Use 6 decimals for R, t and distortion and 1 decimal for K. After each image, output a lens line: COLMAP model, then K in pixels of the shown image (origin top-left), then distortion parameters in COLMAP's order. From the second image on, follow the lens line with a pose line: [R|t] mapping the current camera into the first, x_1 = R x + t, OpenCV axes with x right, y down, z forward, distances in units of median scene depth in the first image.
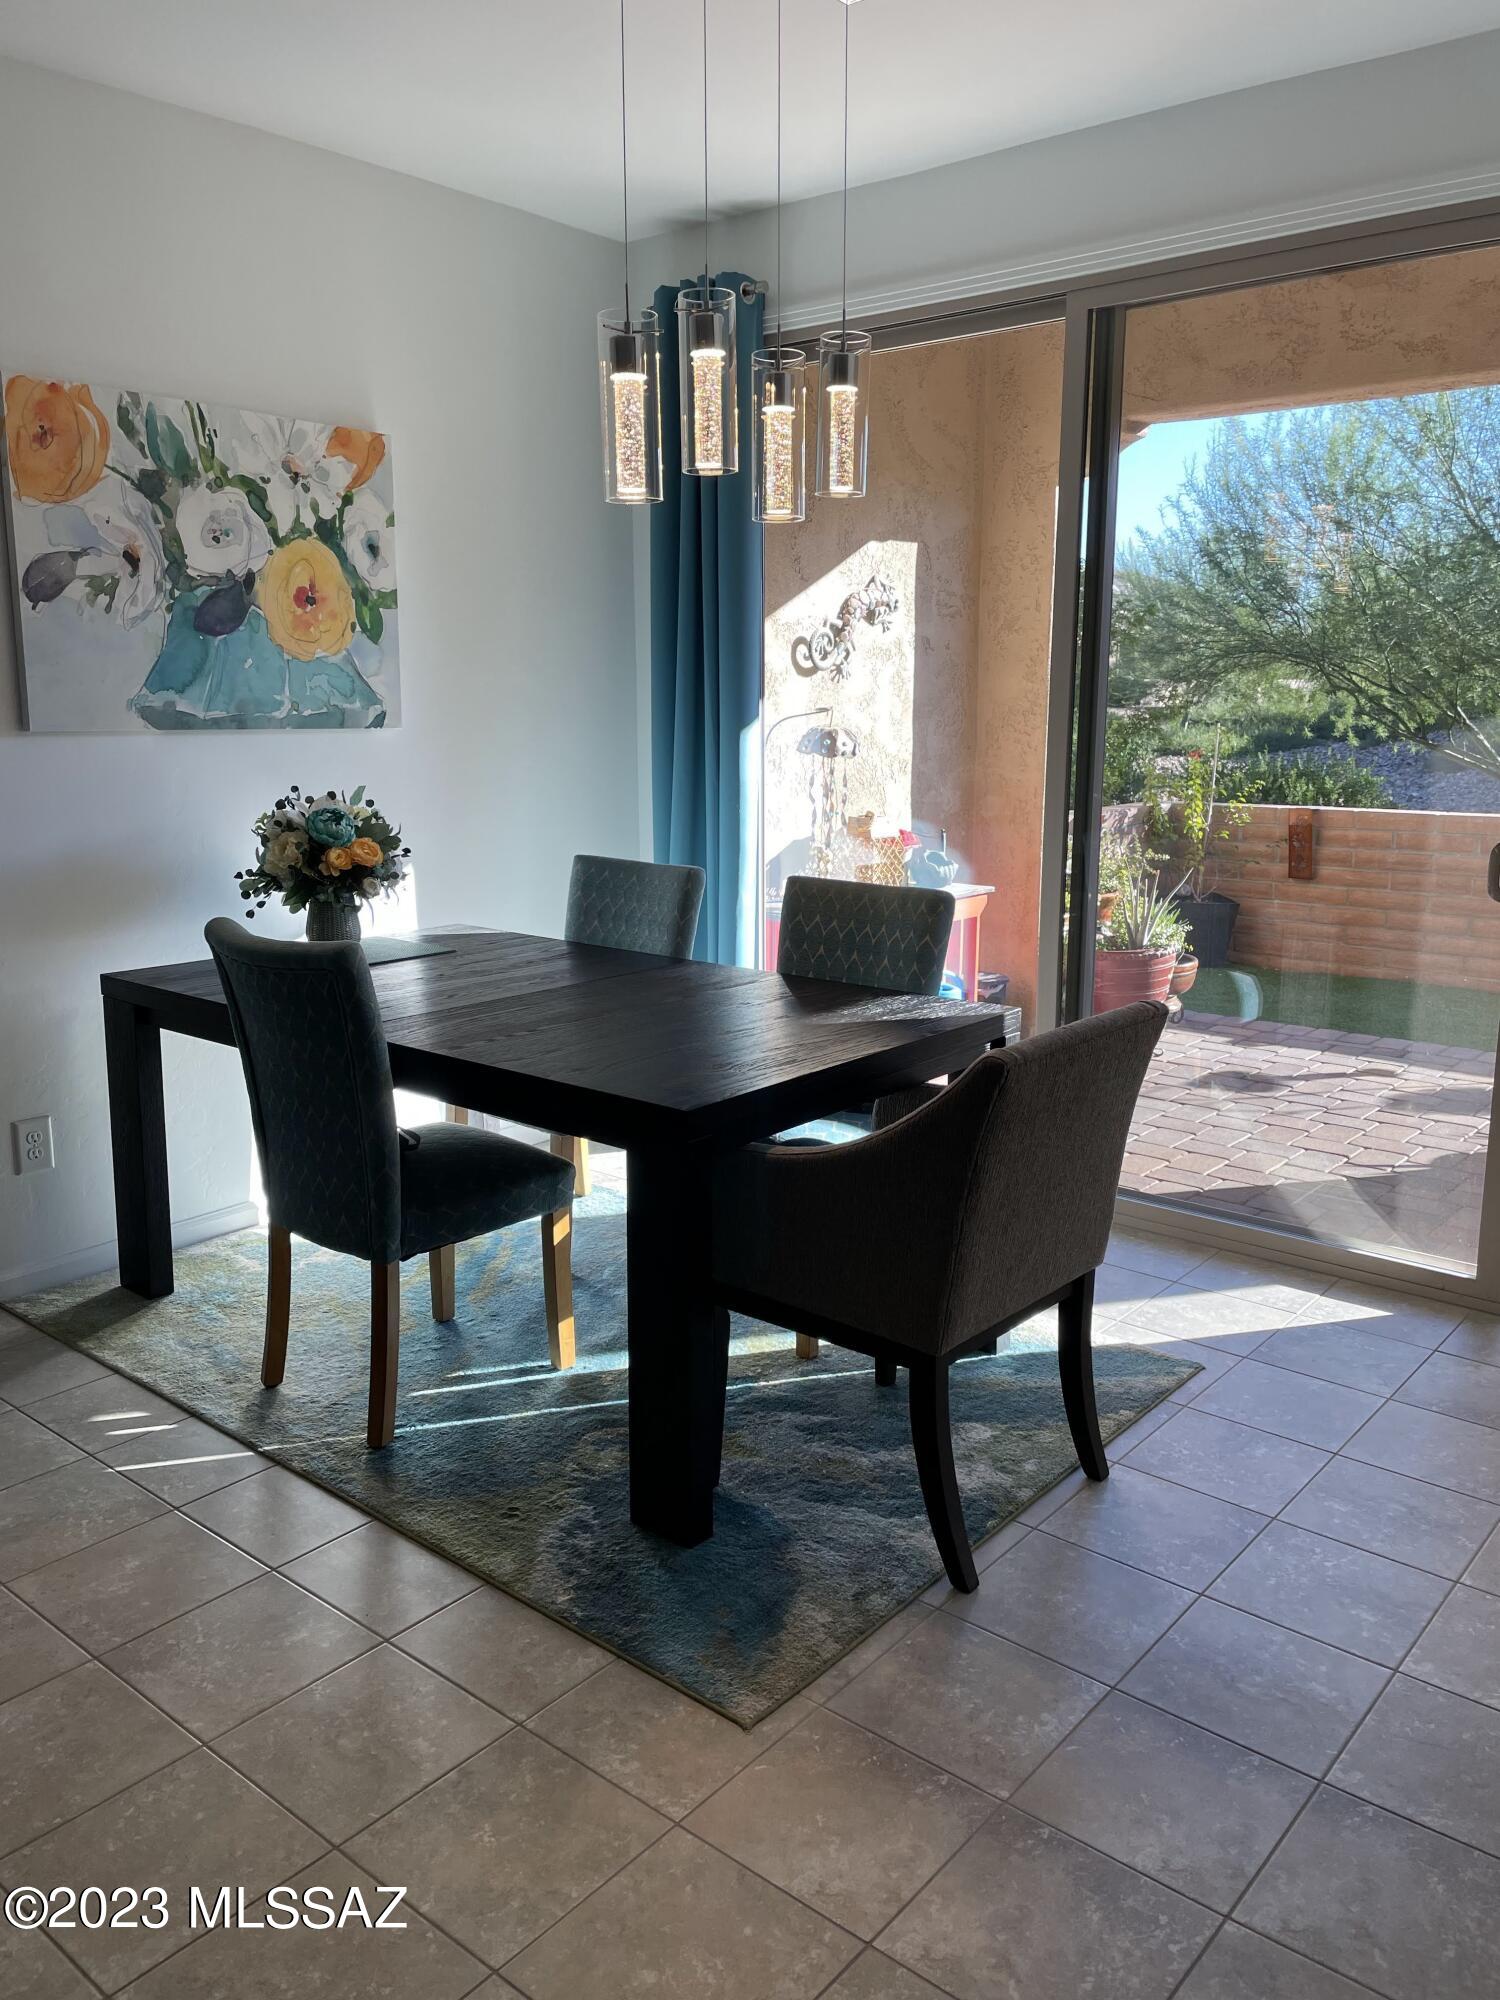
lens RADIAL K [[1521.3, 0, 772.6], [0, 1521.3, 992.0], [0, 0, 1]] dist [0.072148, -0.097998]
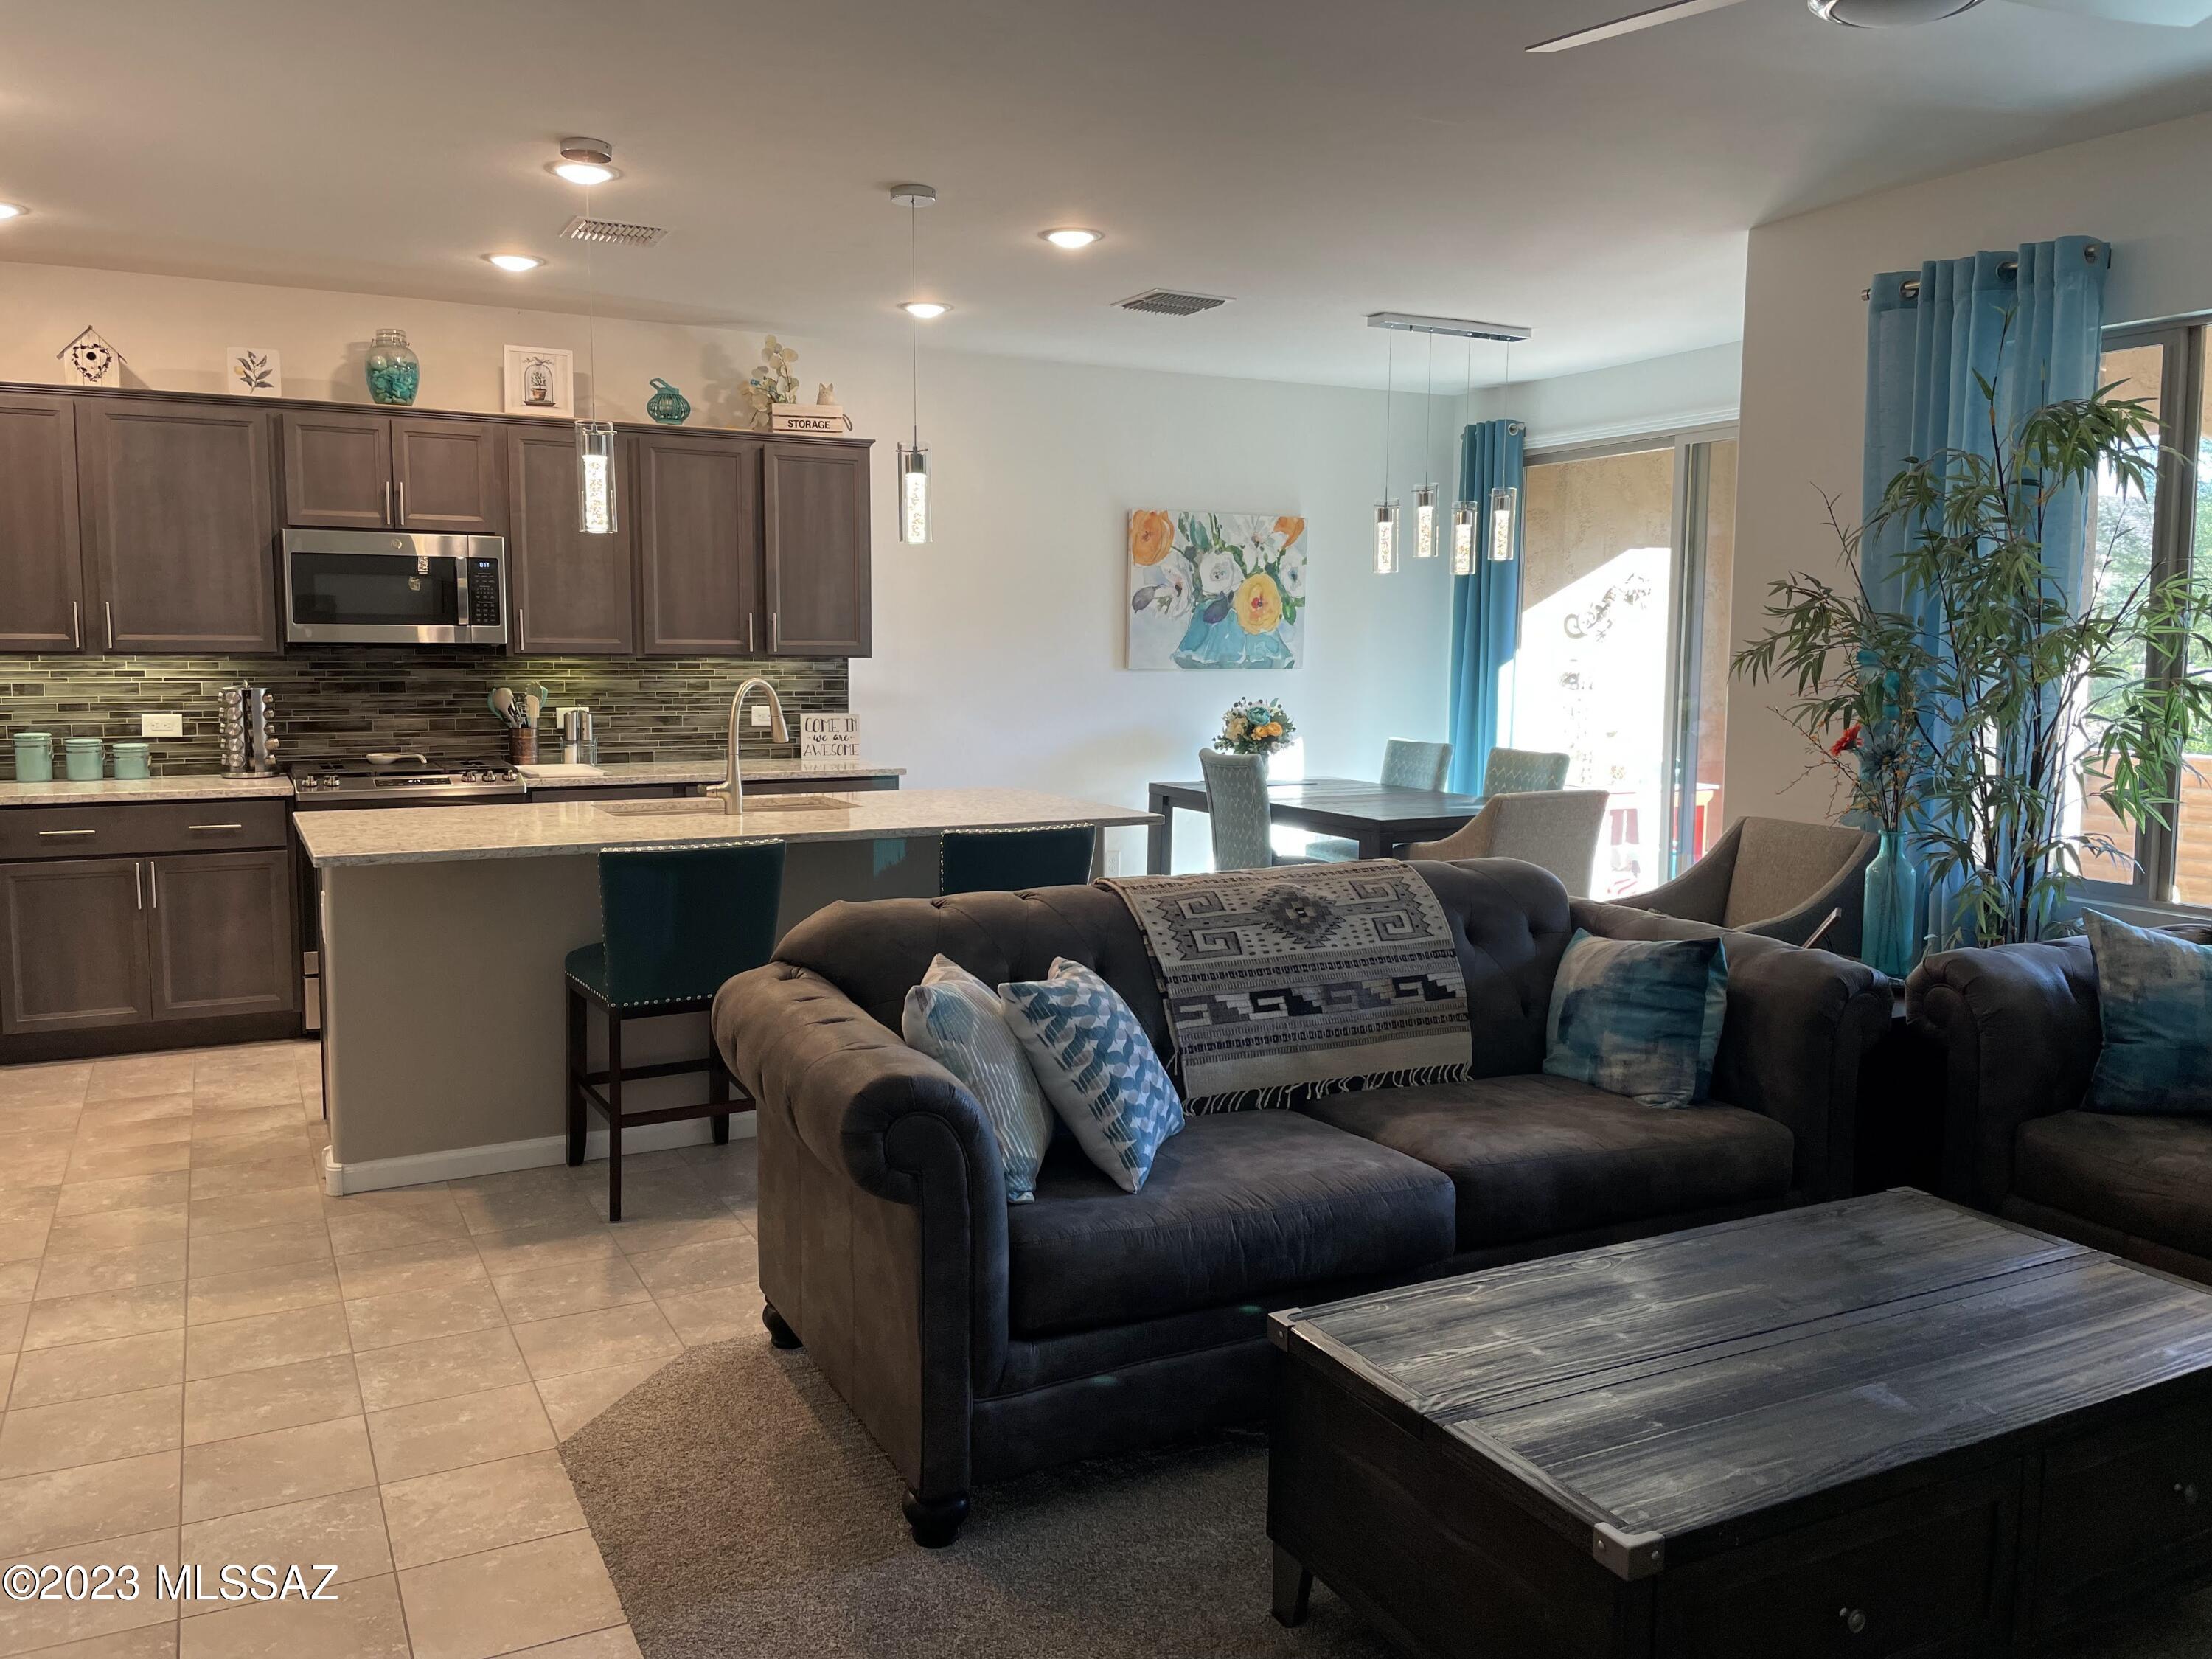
lens RADIAL K [[1687.3, 0, 1088.3], [0, 1687.3, 796.4], [0, 0, 1]] dist [0.126996, -0.180557]
pose [[0.917989, 0.042544, -0.394318, 0.373092], [-0.082737, 0.992898, -0.085491, 0.197736], [0.387880, 0.111105, 0.914989, -1.070733]]
